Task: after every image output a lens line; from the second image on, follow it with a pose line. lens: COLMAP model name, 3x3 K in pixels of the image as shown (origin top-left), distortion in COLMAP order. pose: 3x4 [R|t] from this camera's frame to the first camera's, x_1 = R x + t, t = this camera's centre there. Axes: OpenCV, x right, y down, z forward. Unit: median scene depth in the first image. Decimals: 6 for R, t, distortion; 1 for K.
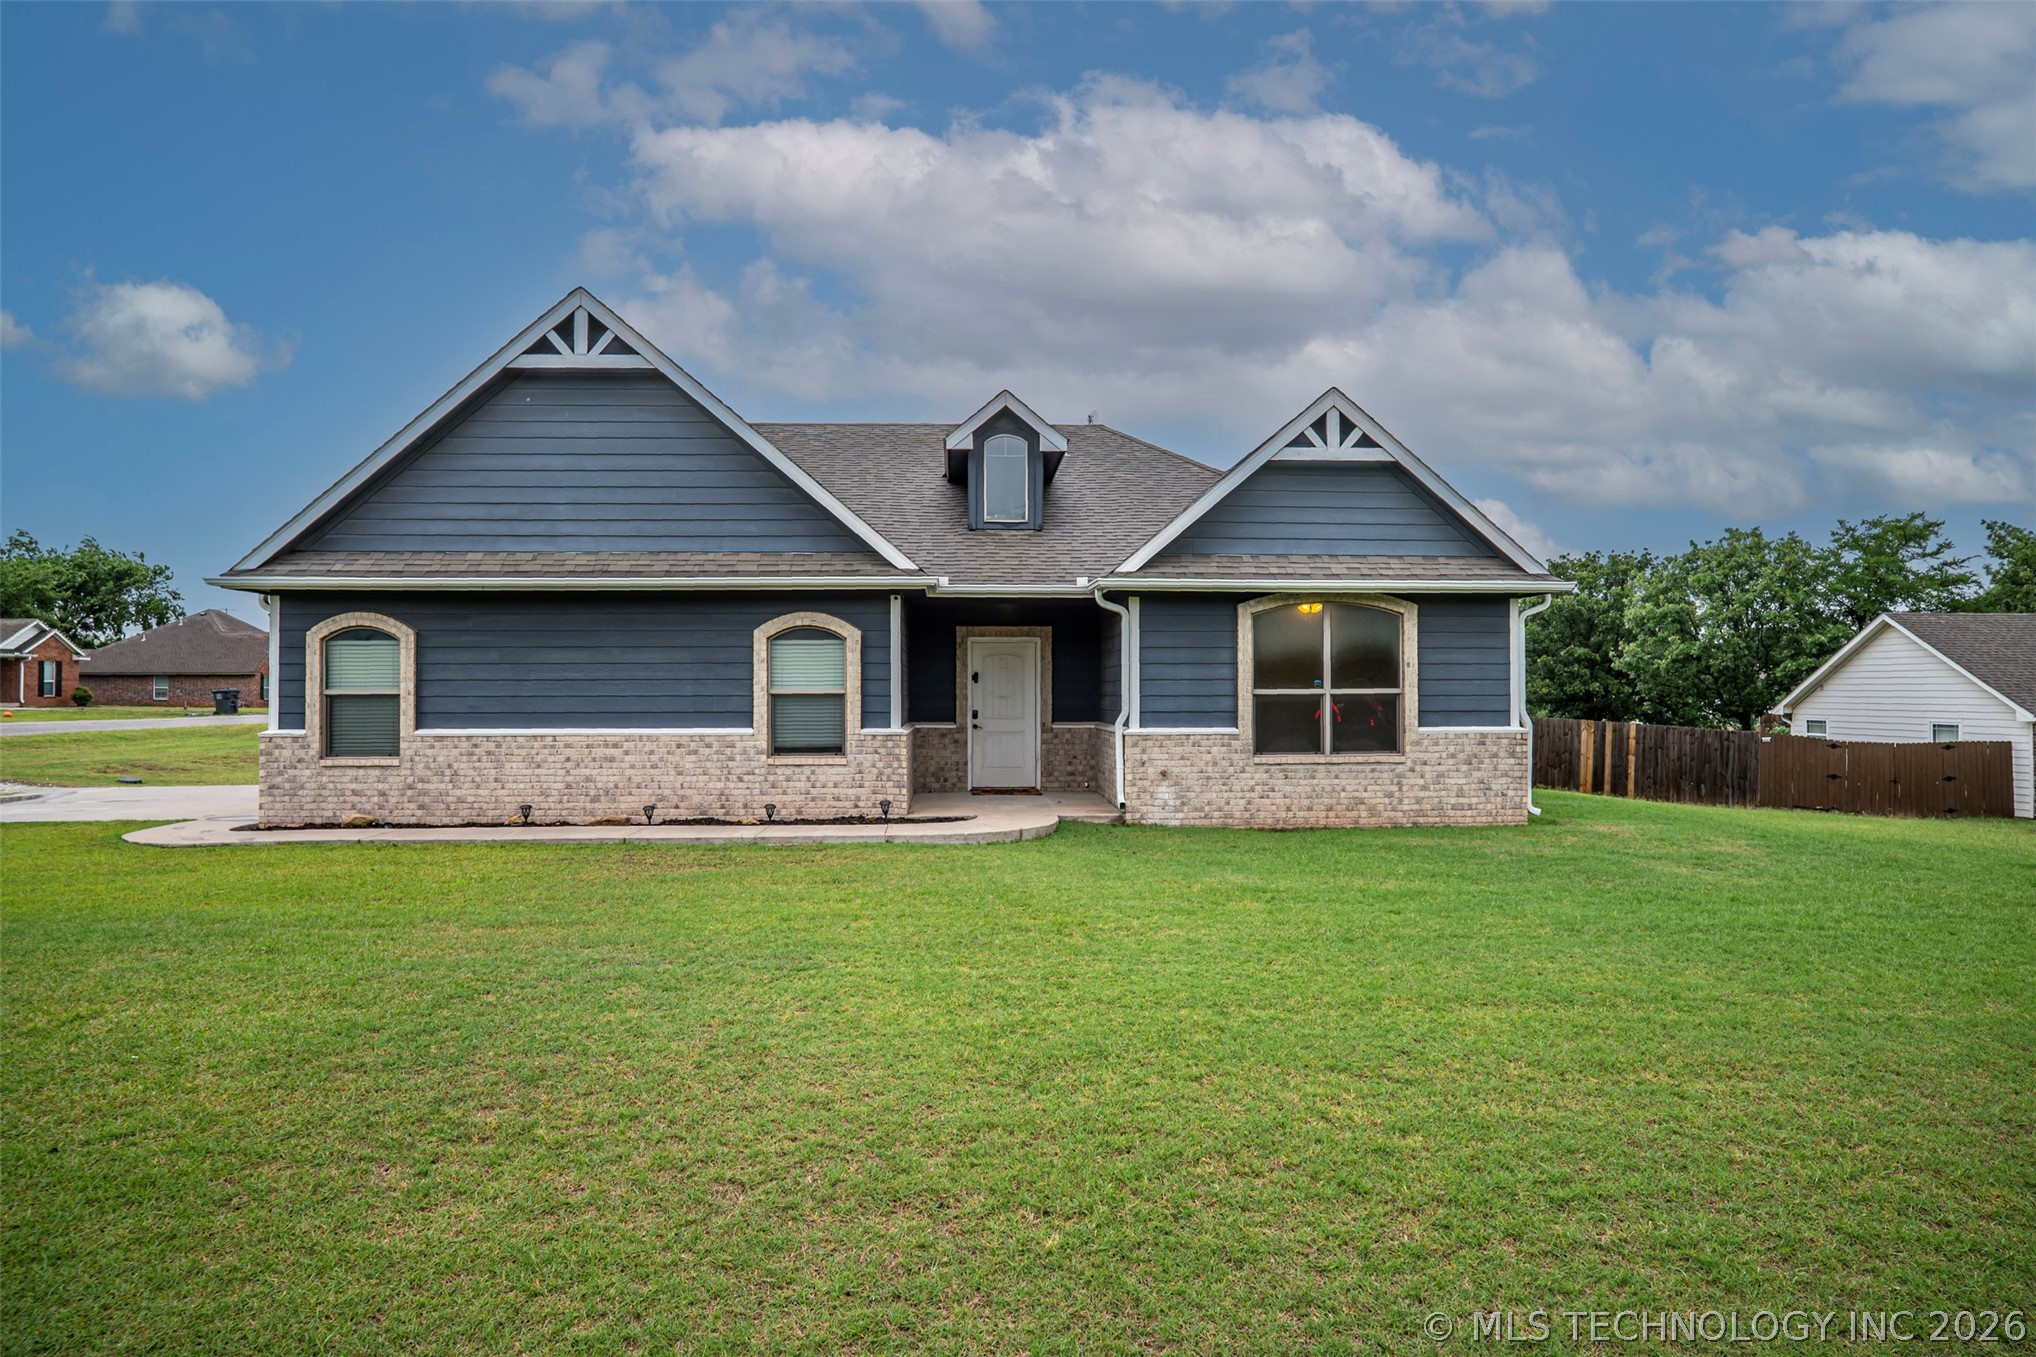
lens RADIAL K [[1196.0, 0, 1018.0], [0, 1196.0, 678.5], [0, 0, 1]] dist [-0.066713, 0.044165]
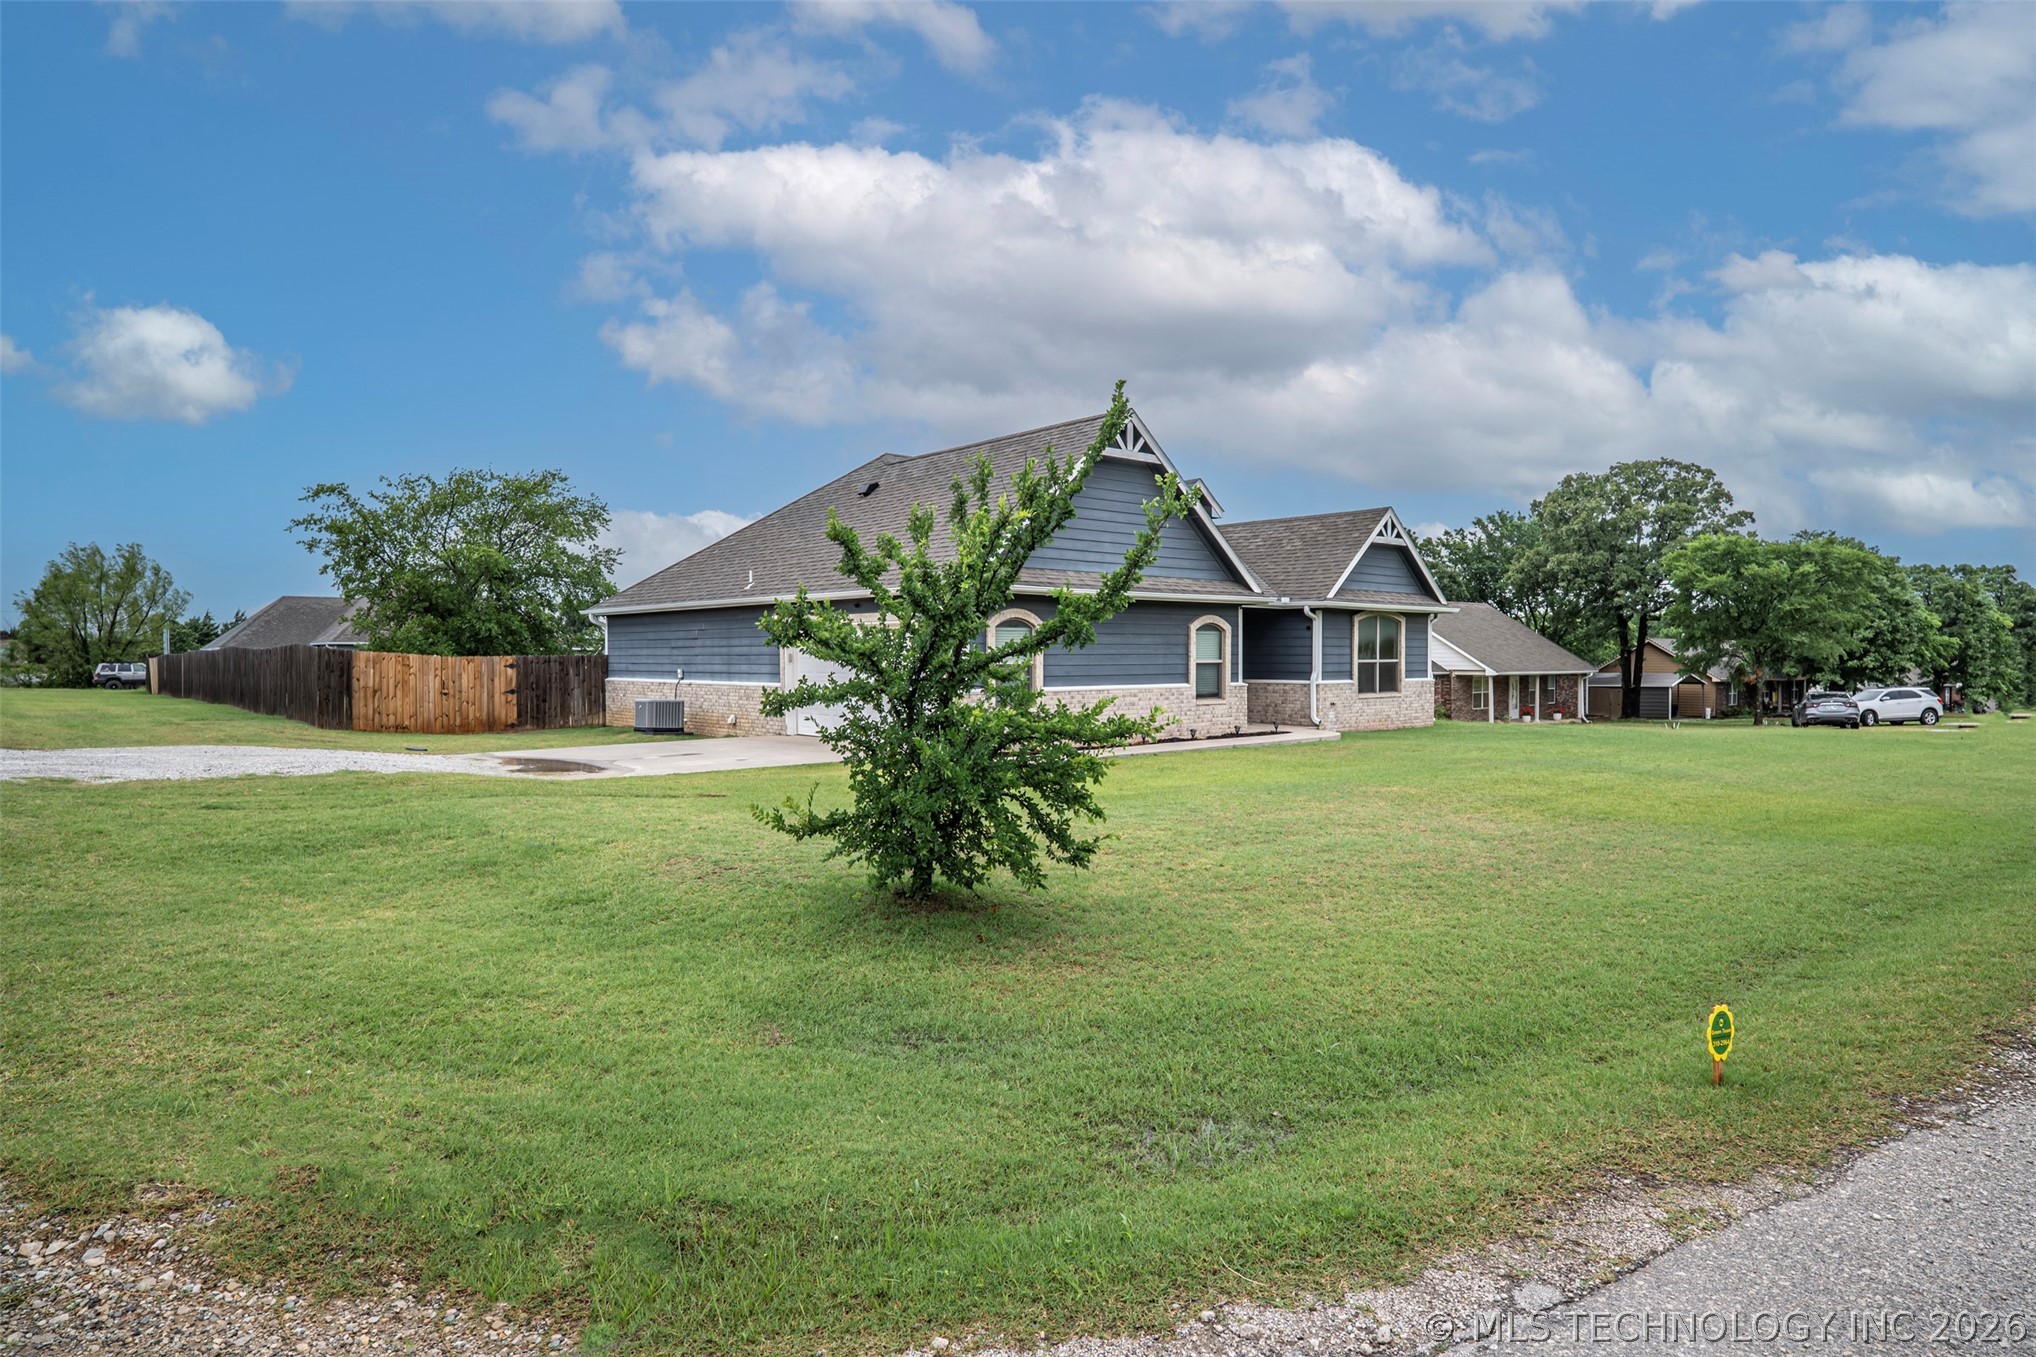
lens RADIAL K [[1196.0, 0, 1018.0], [0, 1196.0, 678.5], [0, 0, 1]] dist [-0.066713, 0.044165]
pose [[0.786821, -0.011268, 0.617078, -1.448306], [-0.003975, 0.999720, 0.023323, -0.003472], [-0.617168, -0.020804, 0.786556, -0.175104]]
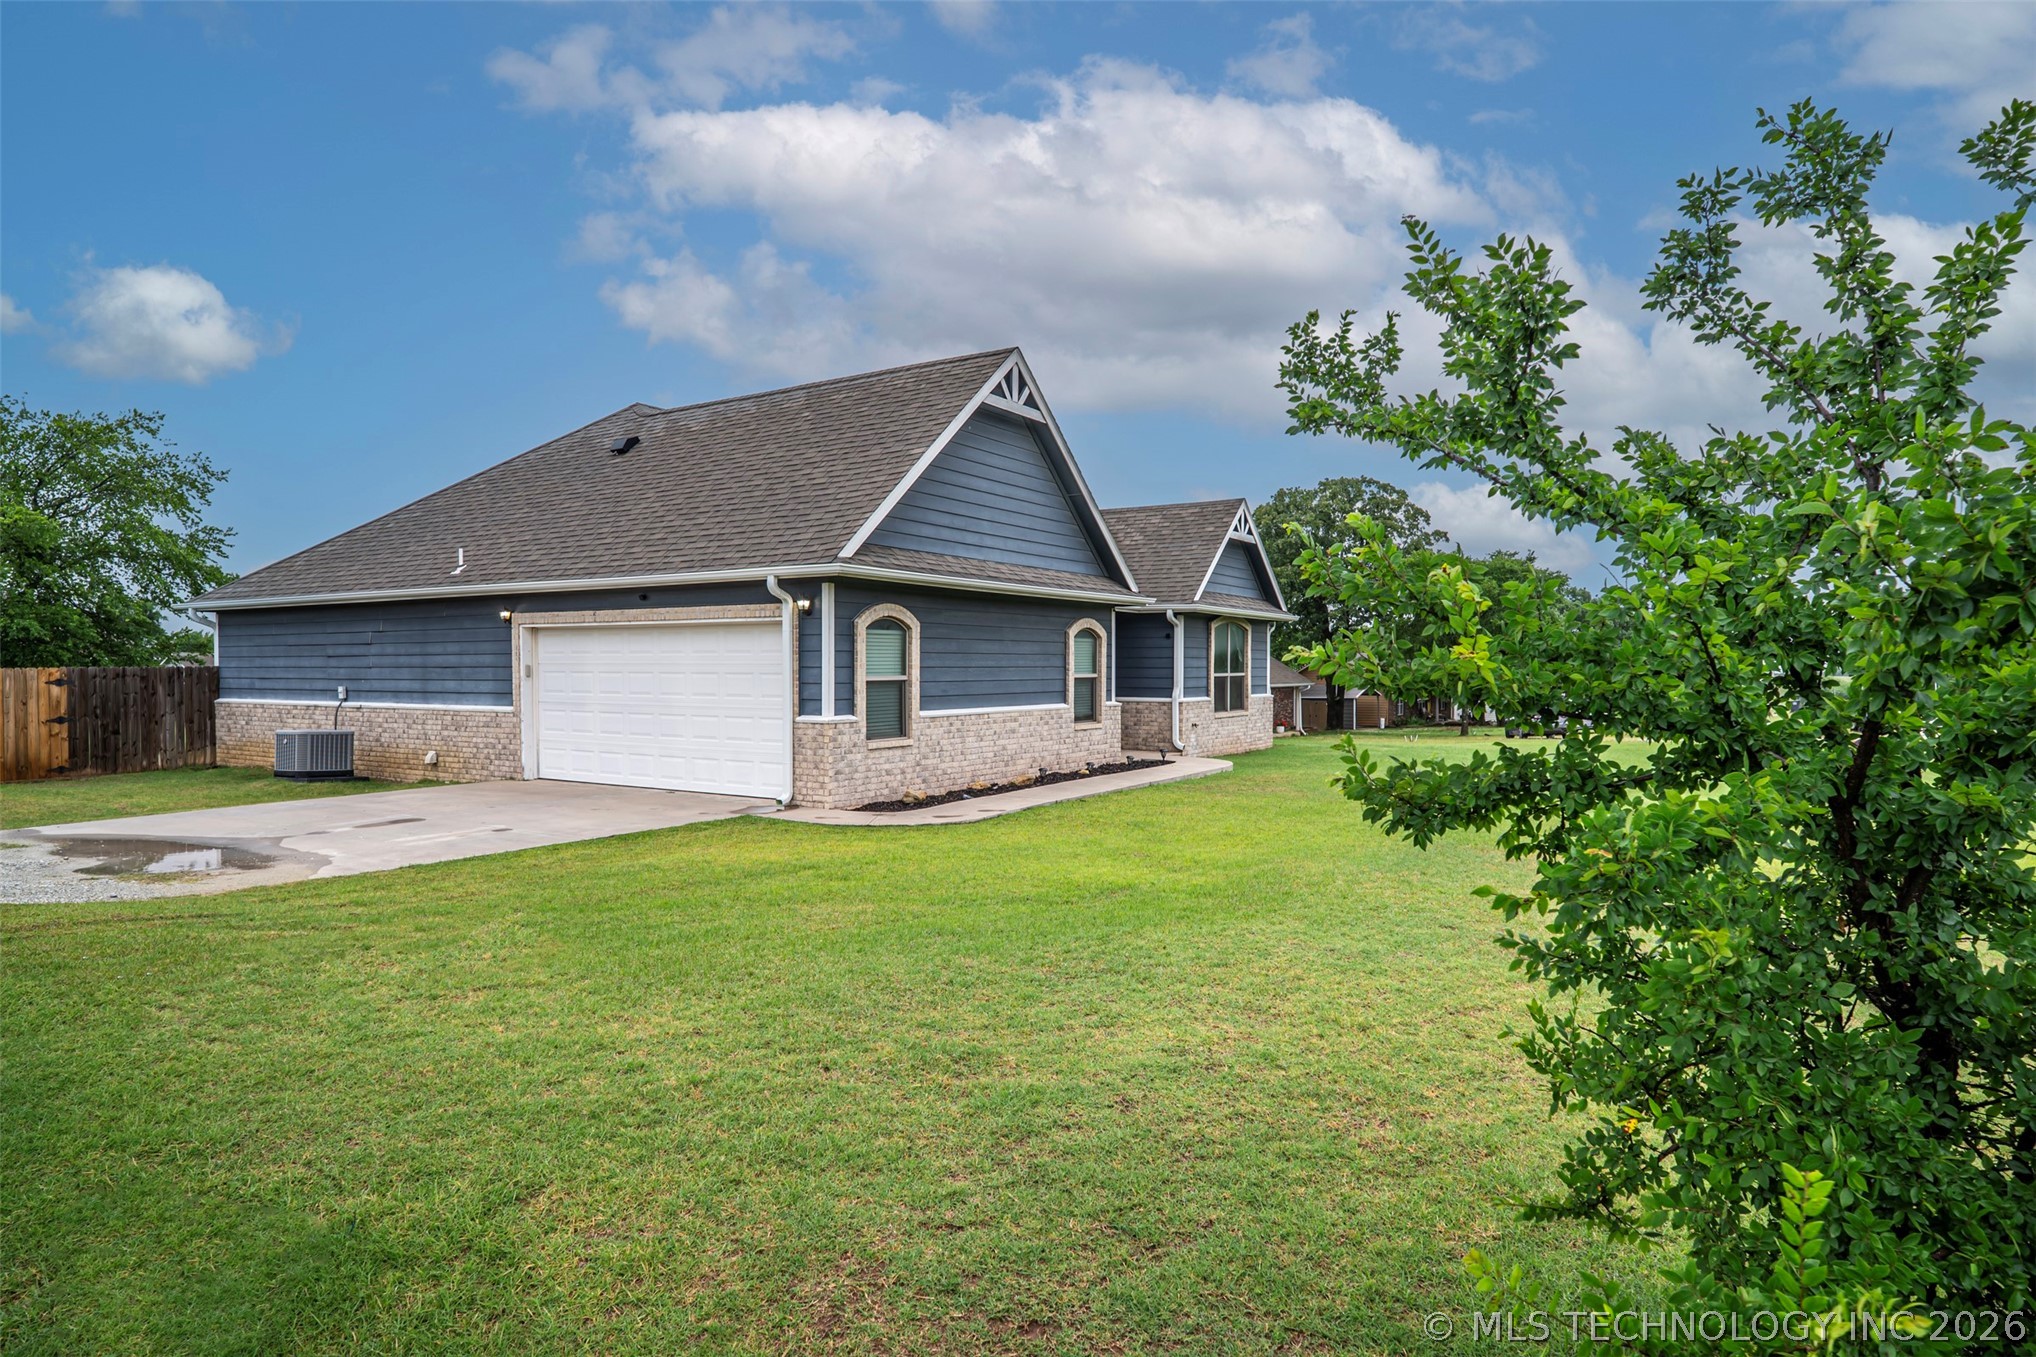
lens RADIAL K [[1196.0, 0, 1018.0], [0, 1196.0, 678.5], [0, 0, 1]] dist [-0.066713, 0.044165]
pose [[0.573057, -0.006084, 0.819493, -1.350192], [-0.006169, 0.999912, 0.011737, -0.001523], [-0.819492, -0.011781, 0.572969, 0.276543]]
